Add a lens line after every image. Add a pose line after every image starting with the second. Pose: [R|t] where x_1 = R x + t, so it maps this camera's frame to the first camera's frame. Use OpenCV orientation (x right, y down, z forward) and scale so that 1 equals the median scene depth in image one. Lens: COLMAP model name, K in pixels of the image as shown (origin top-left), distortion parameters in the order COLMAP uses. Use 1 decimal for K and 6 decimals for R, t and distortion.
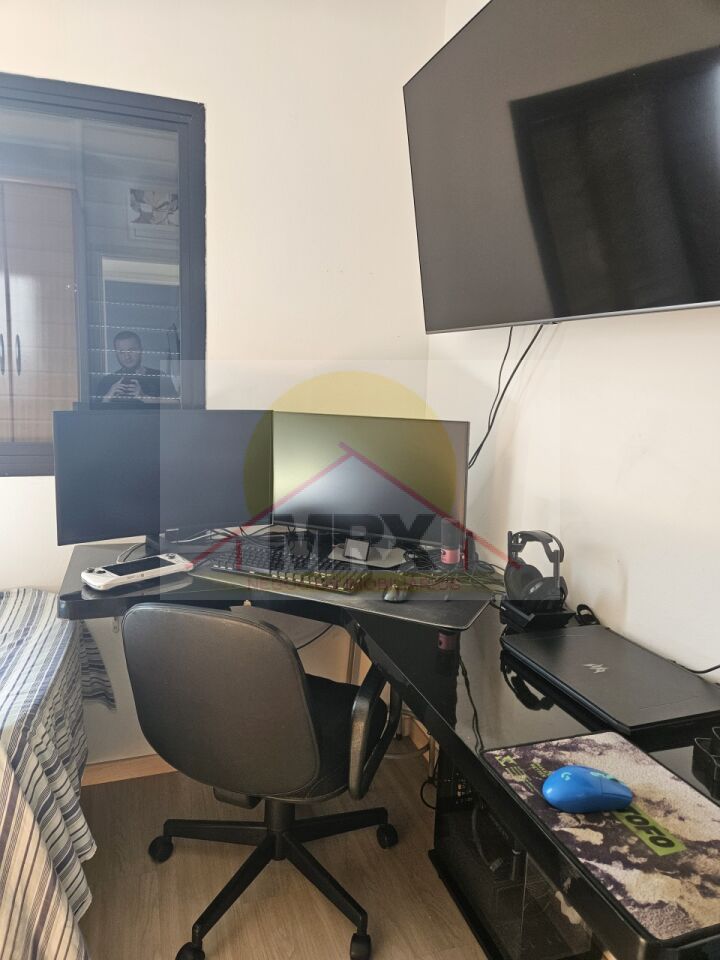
lens RADIAL K [[646.8, 0, 341.0], [0, 646.8, 467.0], [0, 0, 1]] dist [0.062646, -0.058636]
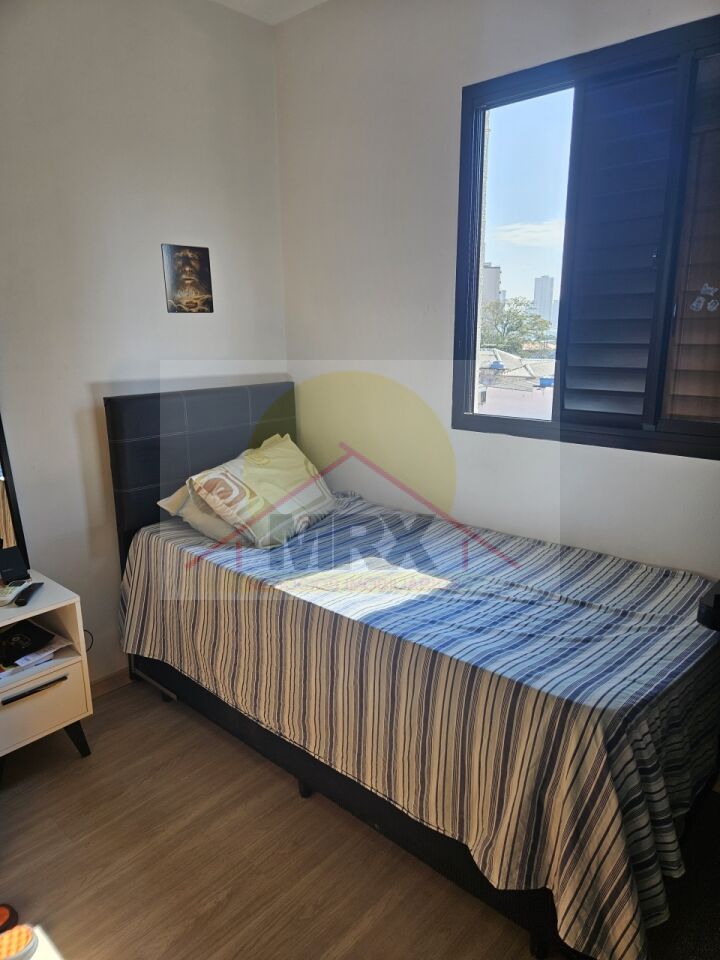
lens RADIAL K [[646.8, 0, 360.8], [0, 646.8, 478.1], [0, 0, 1]] dist [0.062646, -0.058636]
pose [[0.497107, 0.174767, -0.849907, 0.103915], [-0.091658, 0.984602, 0.148854, -0.076346], [0.862835, 0.003905, 0.505471, 0.133207]]
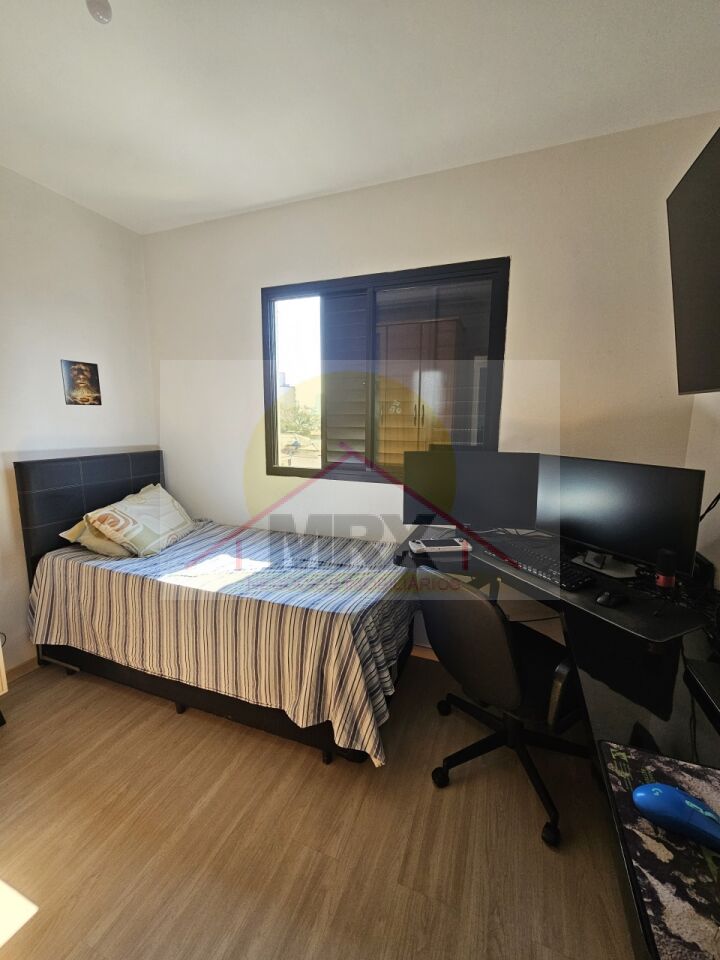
lens RADIAL K [[397.0, 0, 365.9], [0, 397.0, 482.2], [0, 0, 1]] dist [-0.000483, -0.000601]
pose [[0.779207, 0.082698, -0.621287, 0.222682], [-0.071189, 0.996520, 0.043361, -0.049882], [0.622711, 0.010442, 0.782382, 0.077274]]
